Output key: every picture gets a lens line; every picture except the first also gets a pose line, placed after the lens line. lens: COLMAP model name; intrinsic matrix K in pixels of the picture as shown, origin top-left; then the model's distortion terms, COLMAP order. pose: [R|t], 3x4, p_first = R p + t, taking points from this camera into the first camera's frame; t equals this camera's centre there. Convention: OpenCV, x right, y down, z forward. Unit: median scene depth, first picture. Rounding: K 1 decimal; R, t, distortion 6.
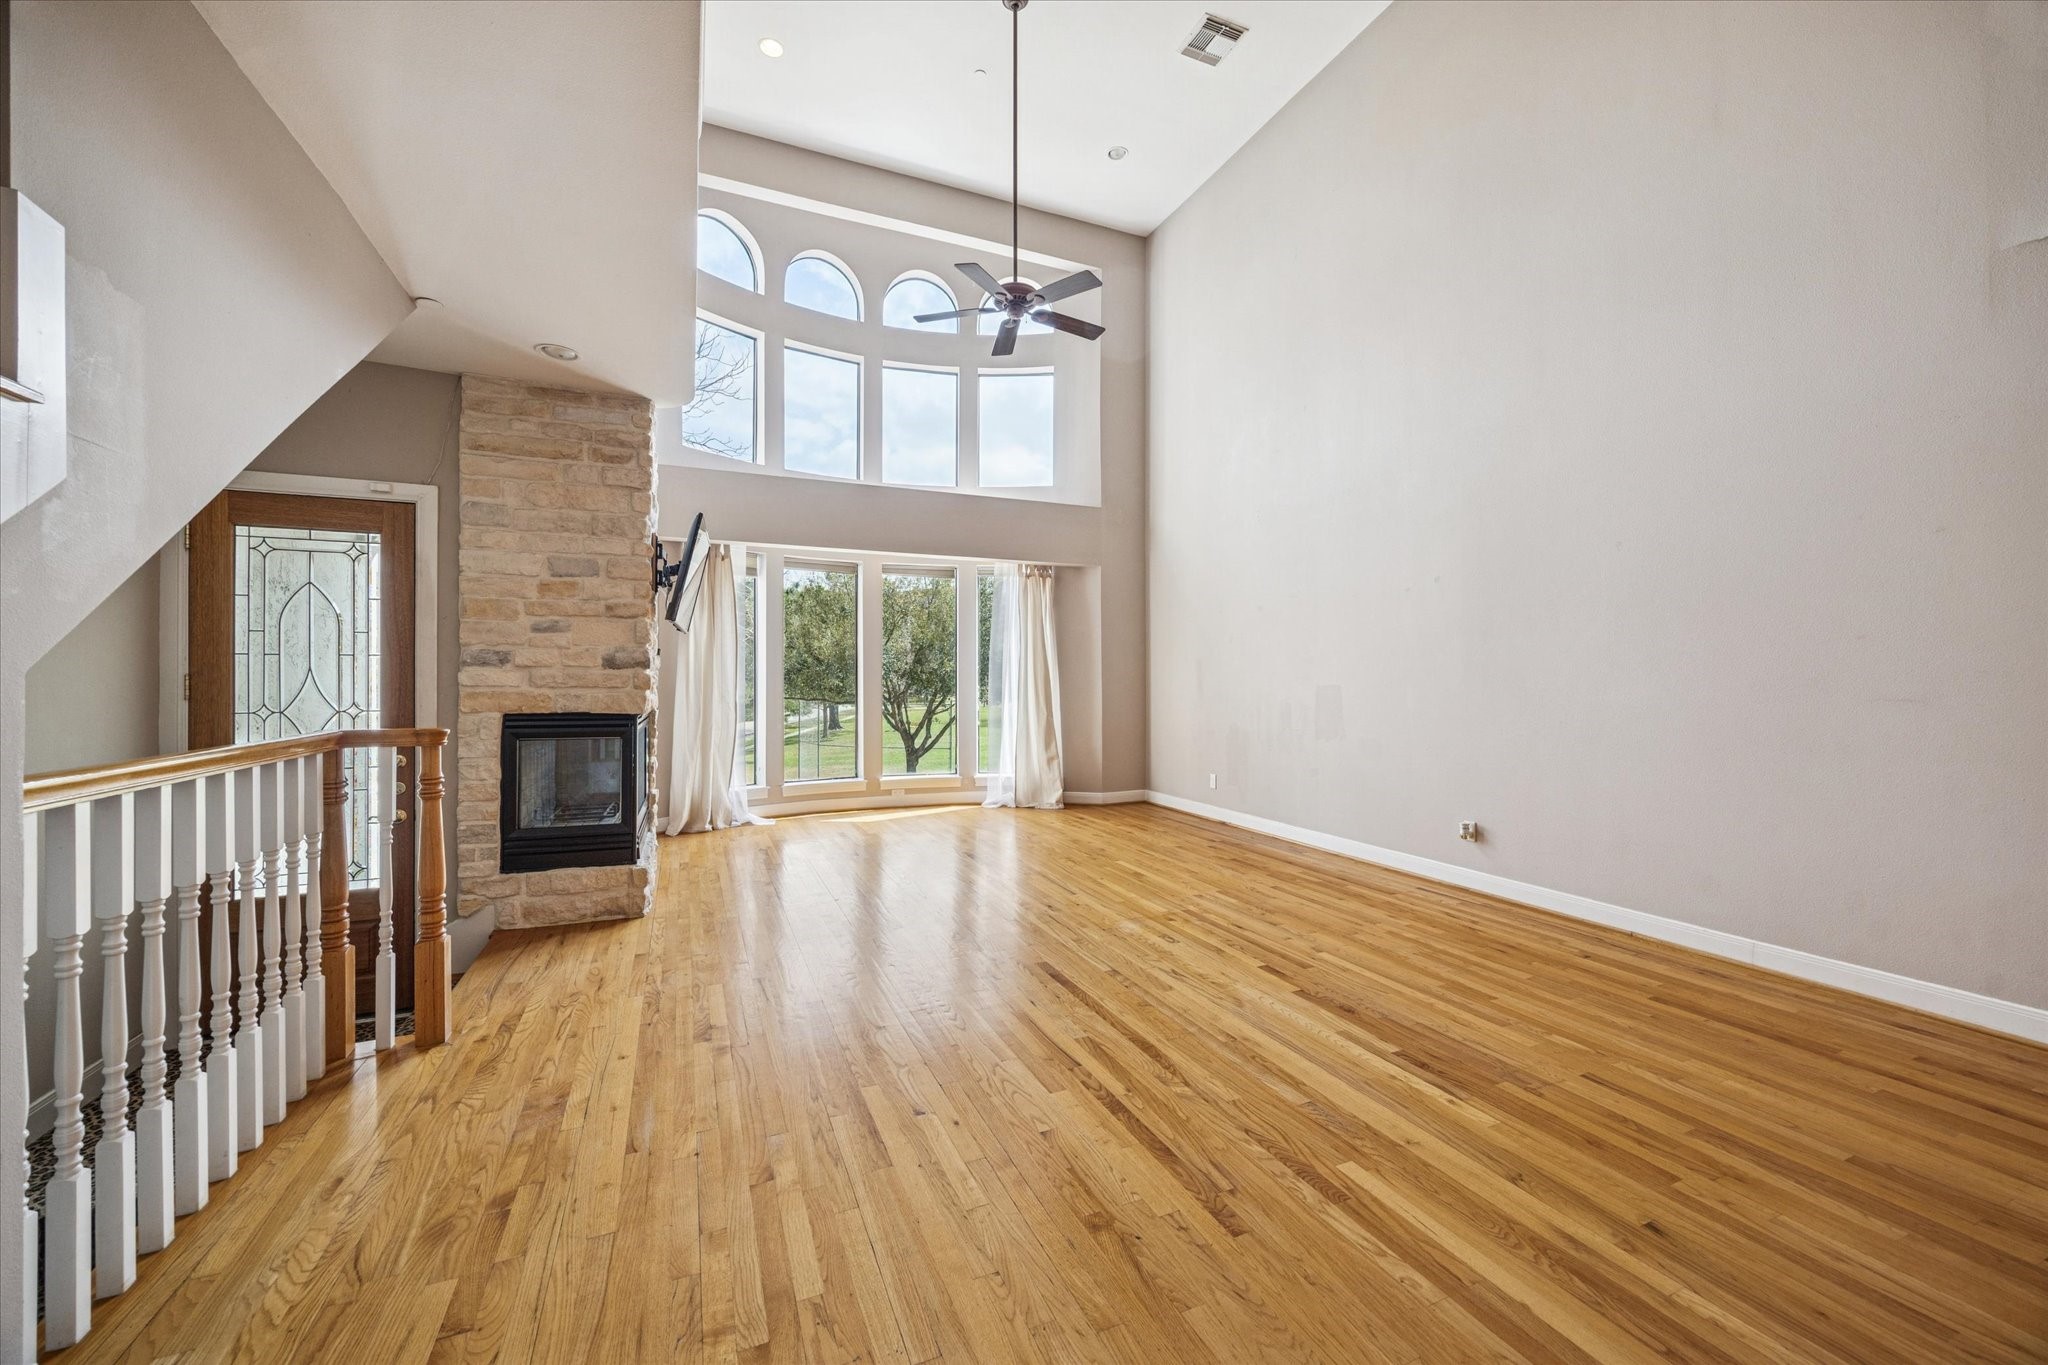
lens RADIAL K [[785.4, 0, 1029.3], [0, 785.4, 678.5], [0, 0, 1]] dist [-0.002578, 0.000156]
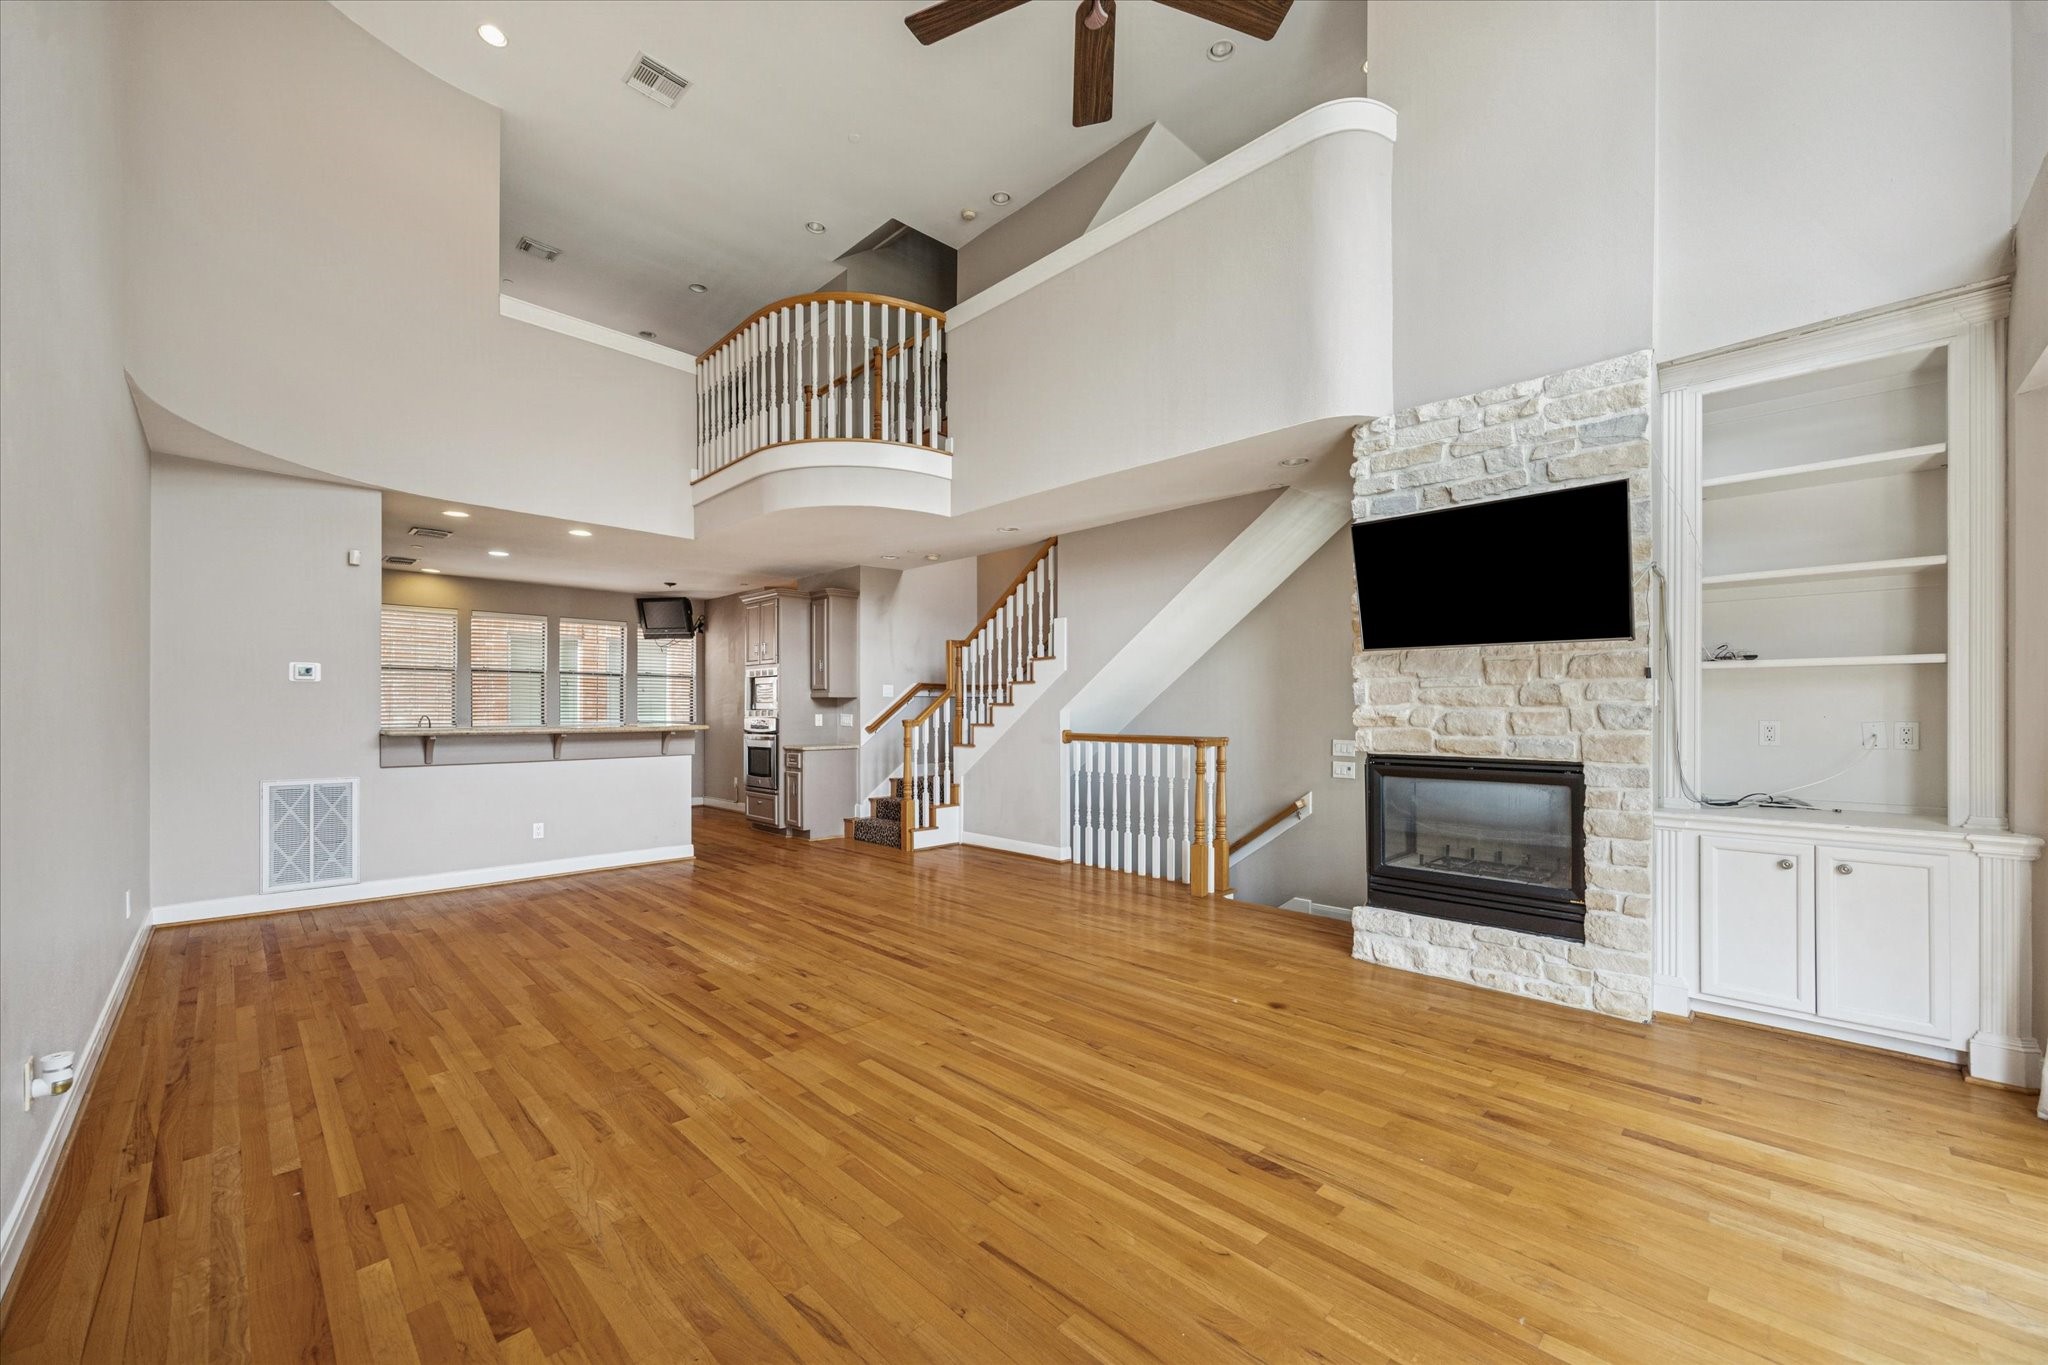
lens RADIAL K [[788.1, 0, 1034.9], [0, 788.1, 709.3], [0, 0, 1]] dist [-0.000871, 0.000263]
pose [[-0.926264, 0.000314, -0.376876, 0.251240], [-0.000156, 0.999999, 0.001216, -0.007211], [0.376876, 0.001185, -0.926263, 1.799248]]
